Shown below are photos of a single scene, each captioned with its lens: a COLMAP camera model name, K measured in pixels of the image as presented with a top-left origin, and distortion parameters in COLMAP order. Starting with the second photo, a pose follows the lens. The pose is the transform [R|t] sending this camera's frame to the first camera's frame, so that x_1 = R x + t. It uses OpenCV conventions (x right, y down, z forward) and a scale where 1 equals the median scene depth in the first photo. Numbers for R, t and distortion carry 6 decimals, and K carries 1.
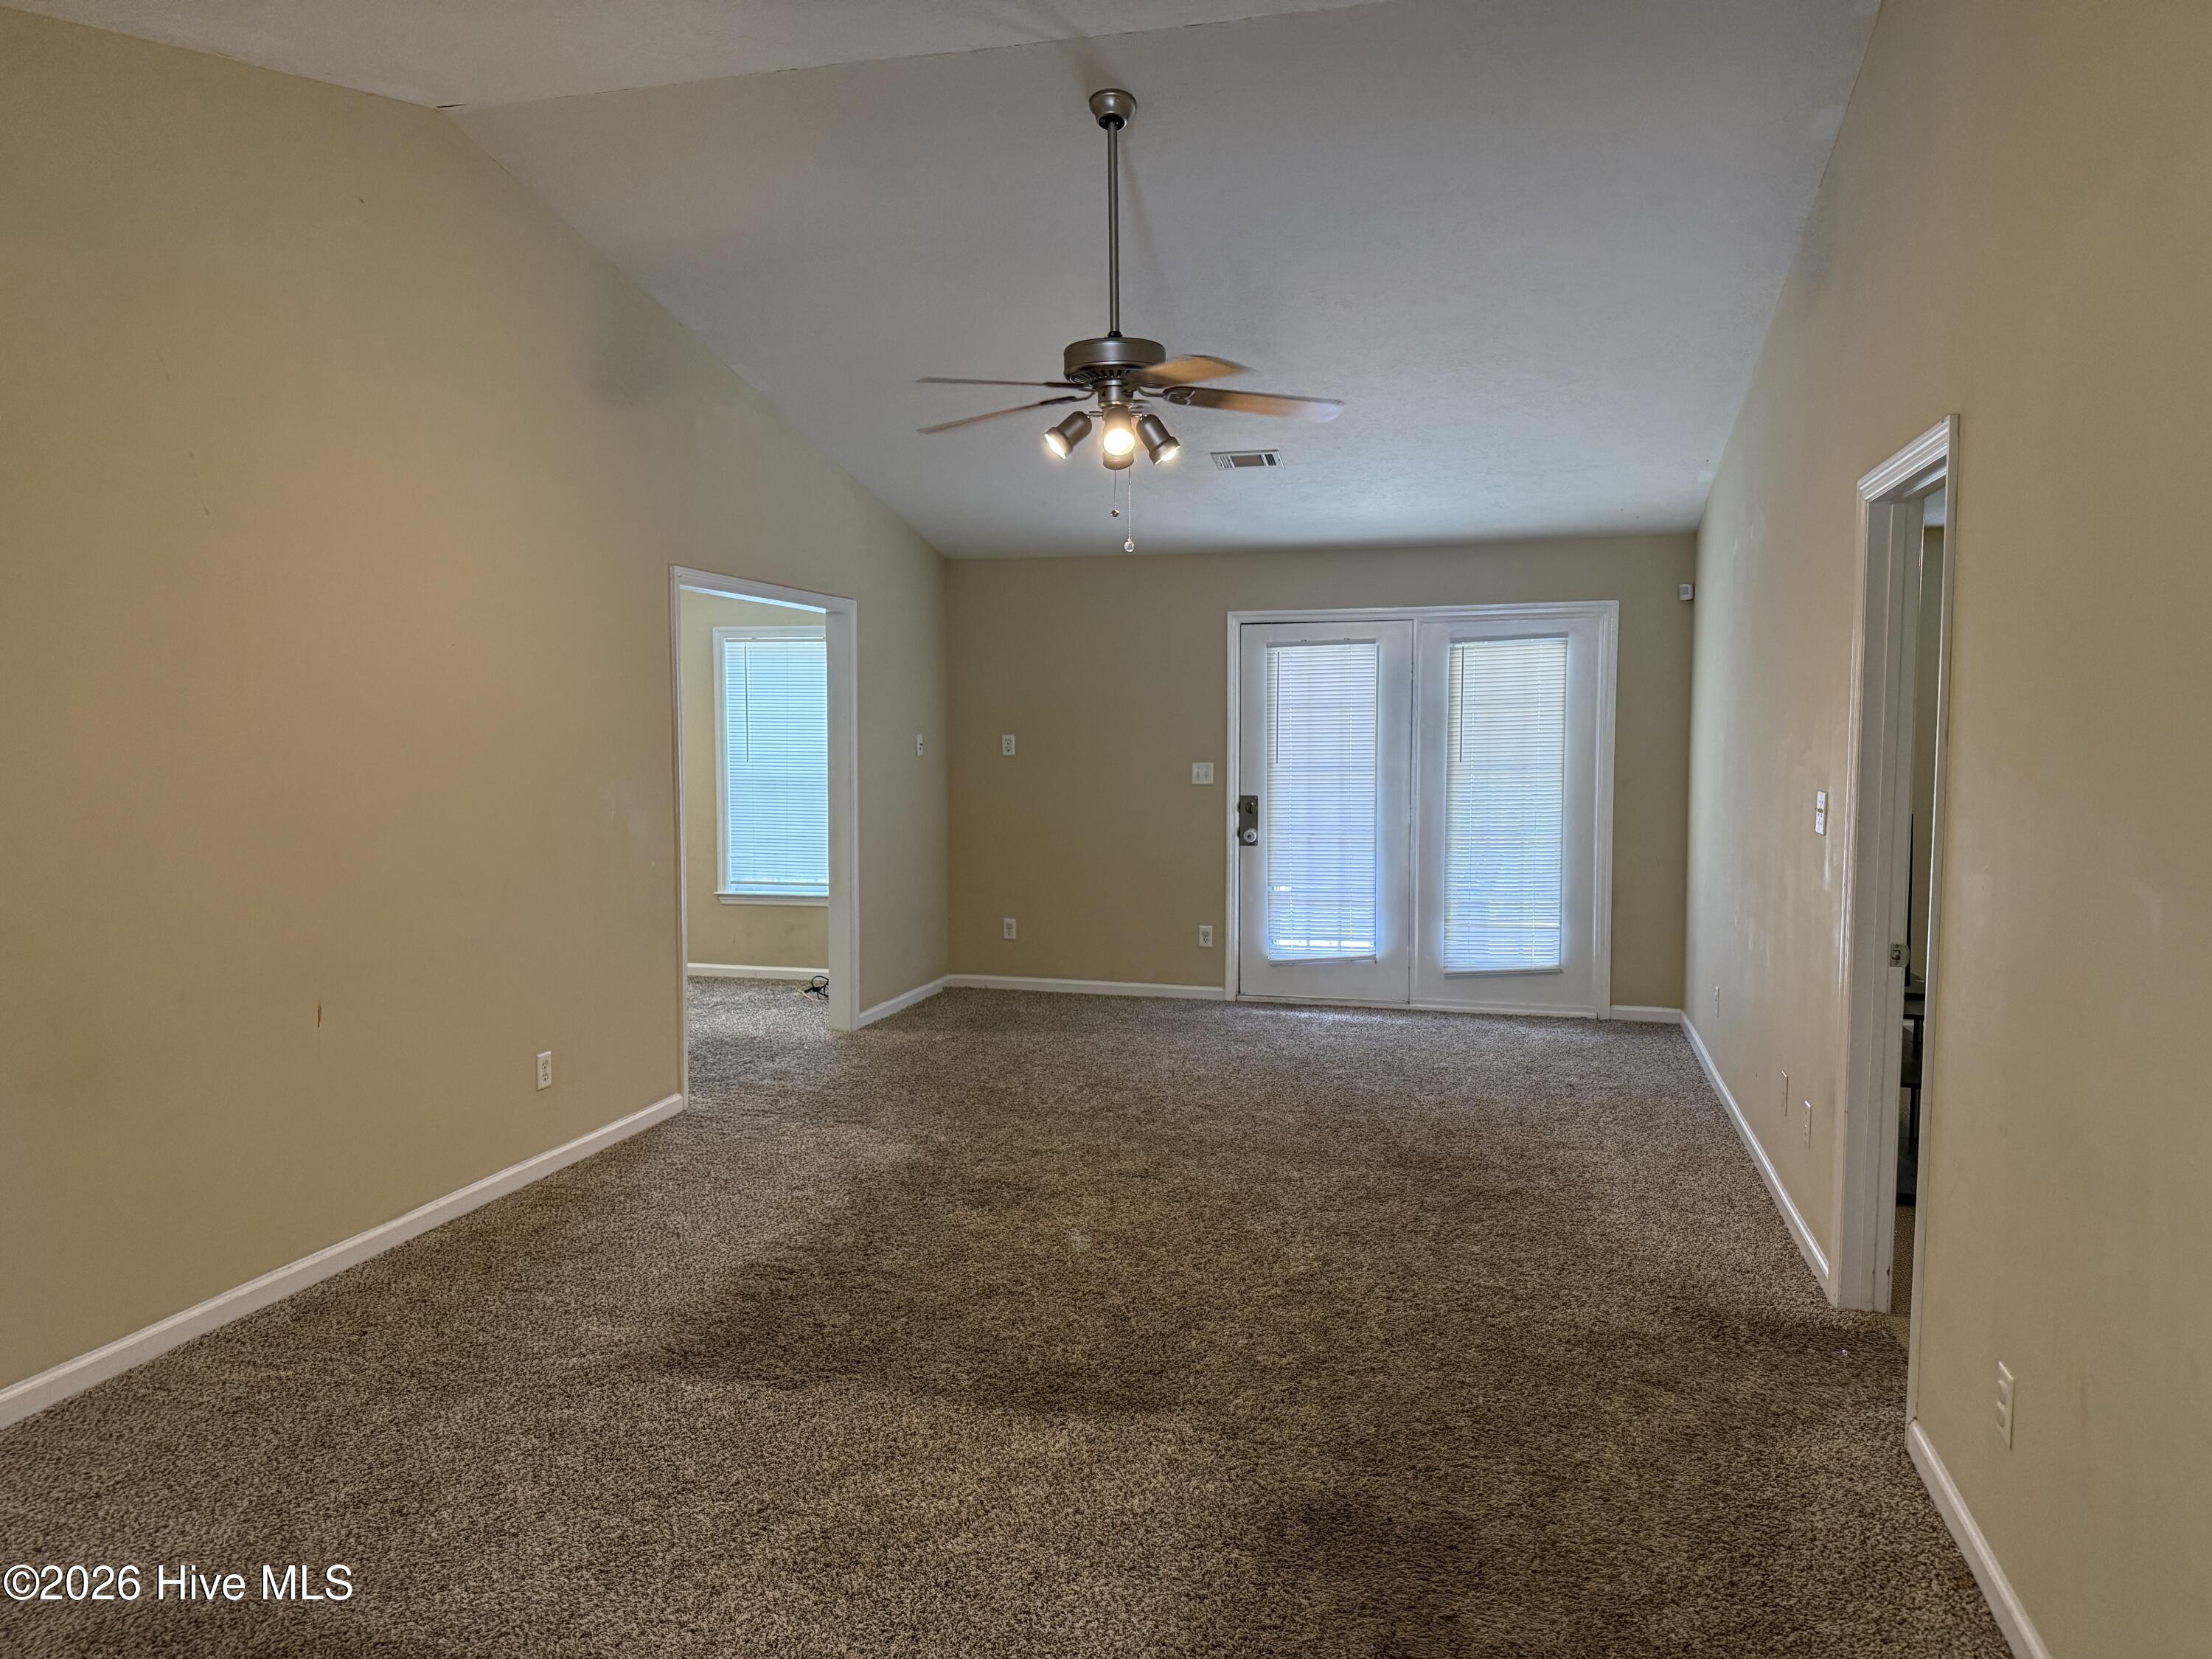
lens RADIAL K [[1543.9, 0, 1079.4], [0, 1543.9, 838.3], [0, 0, 1]] dist [0.005564, -0.007175]
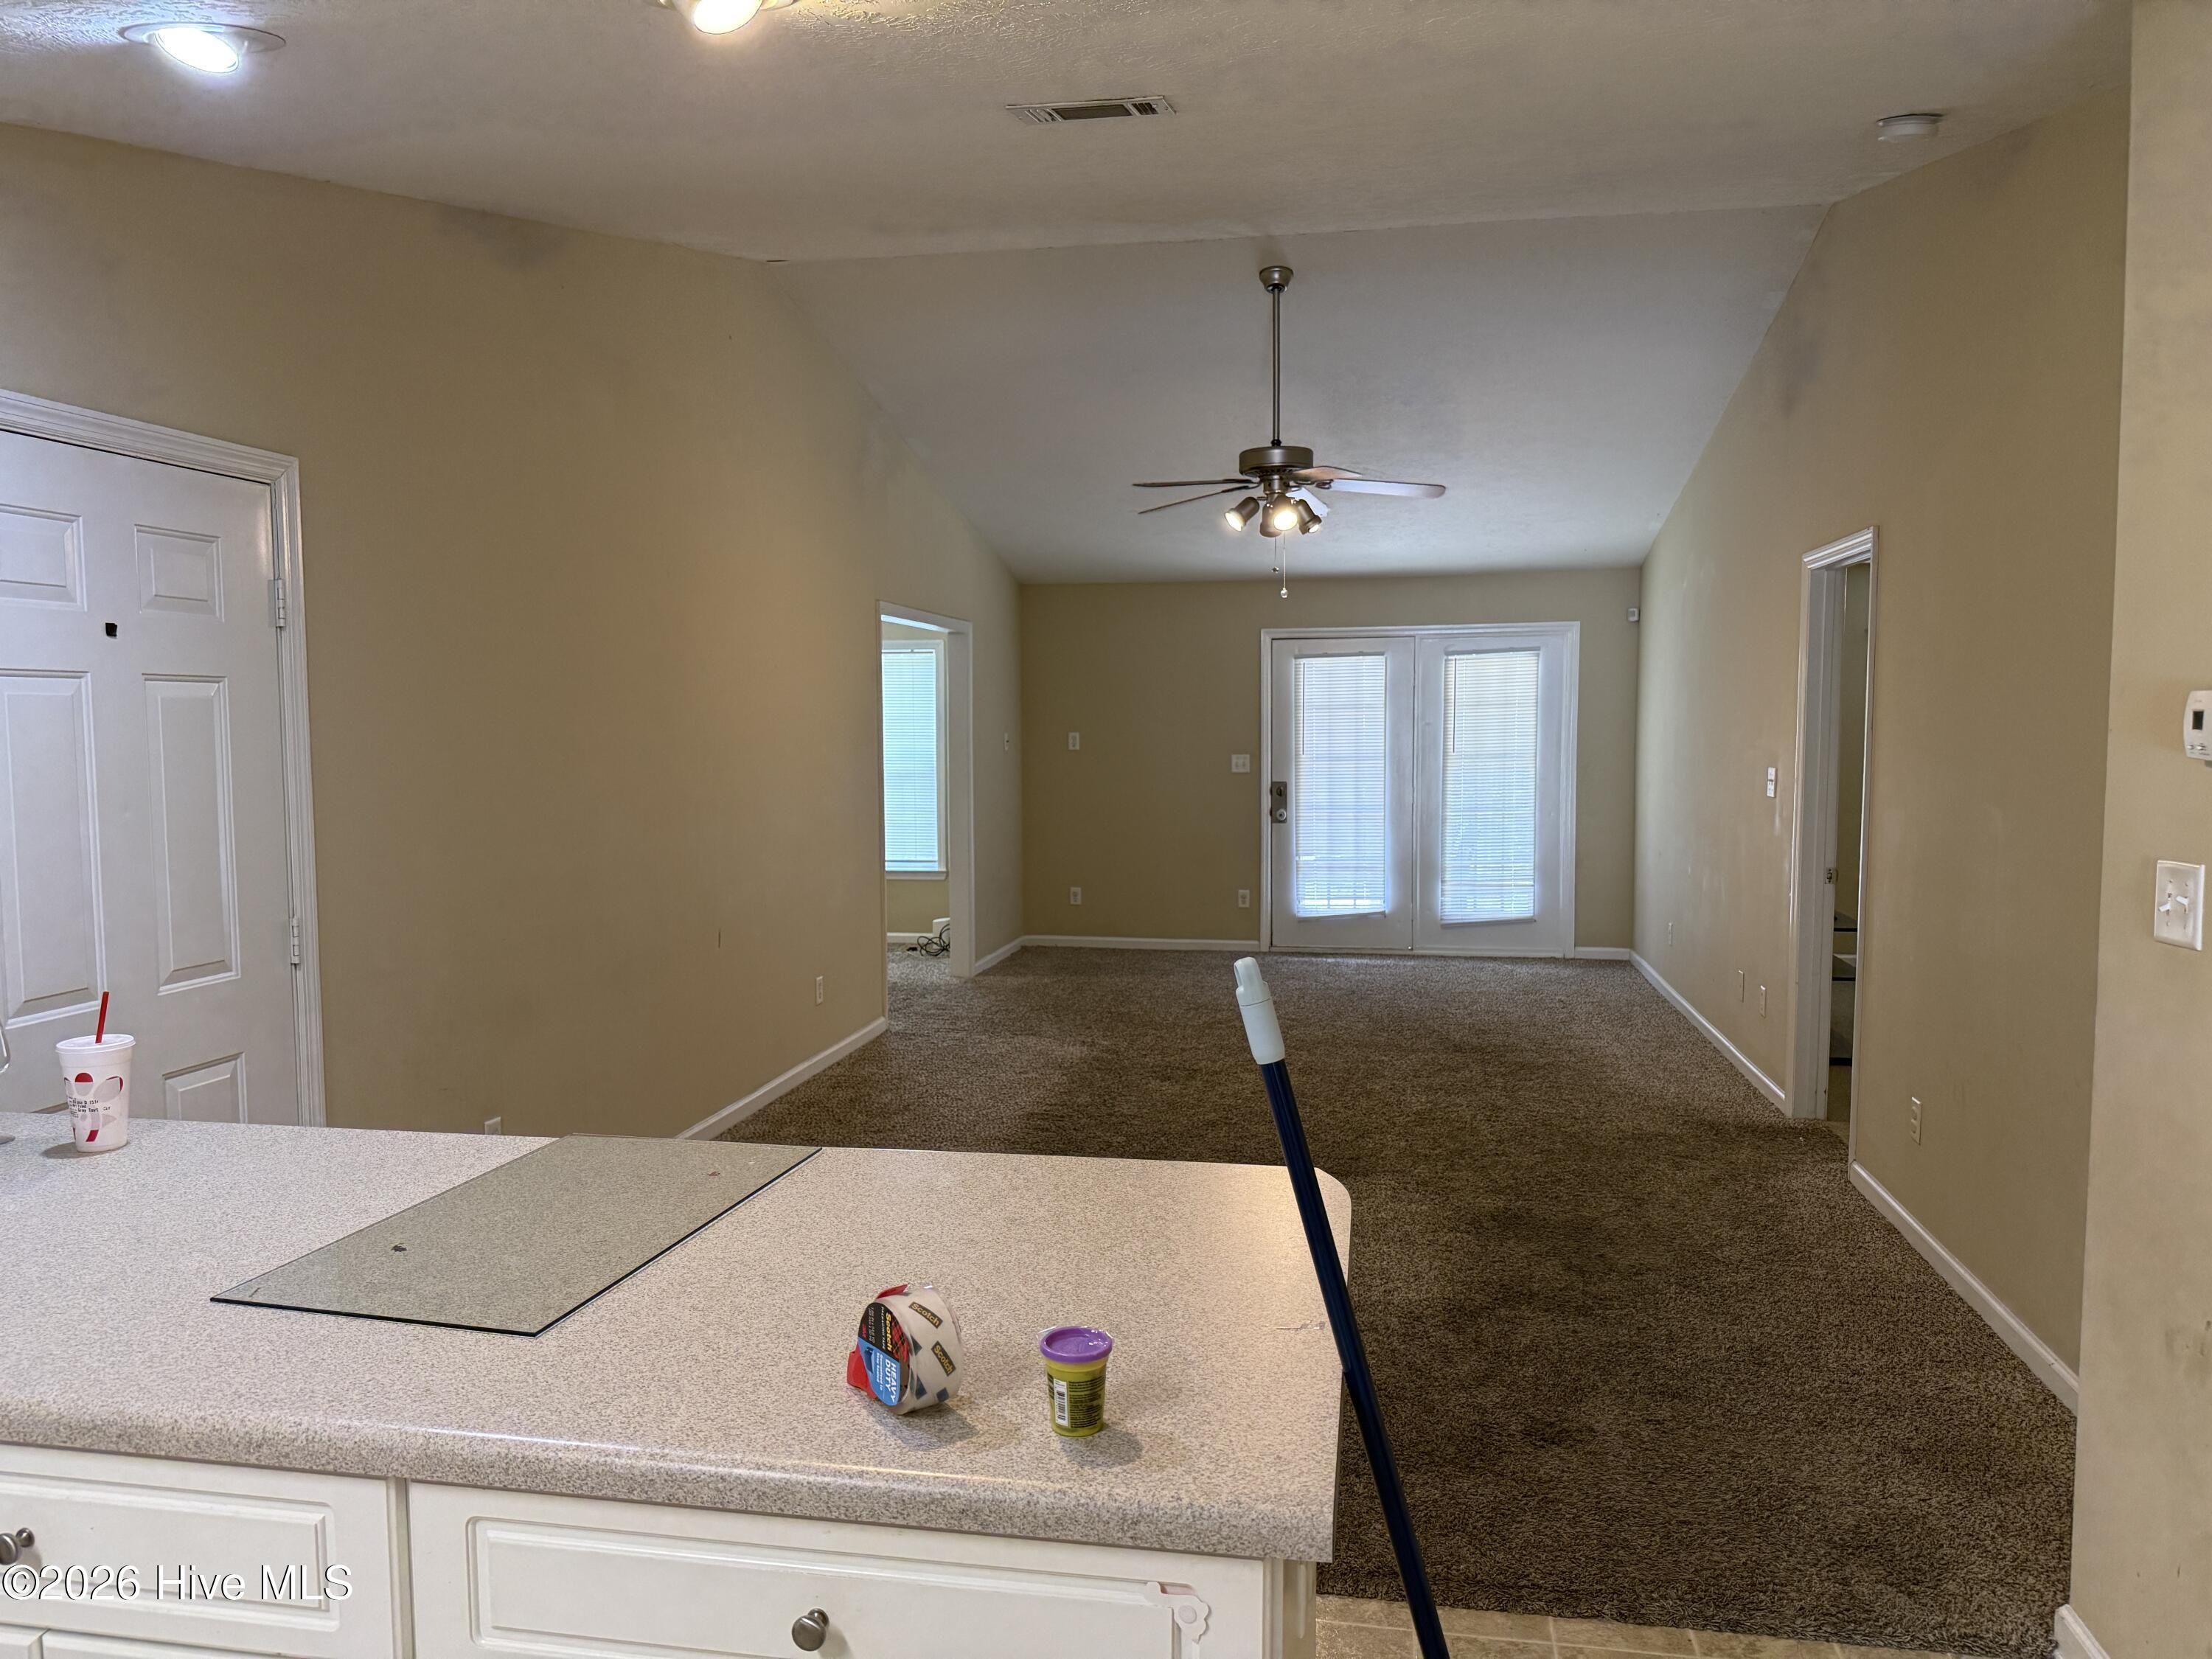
lens RADIAL K [[1518.2, 0, 1104.6], [0, 1518.2, 837.7], [0, 0, 1]] dist [0.032452, -0.030225]
pose [[0.996499, -0.011836, 0.082757, -0.141646], [0.011802, 0.999930, 0.000903, 0.015561], [-0.082762, 0.000077, 0.996569, -0.199541]]
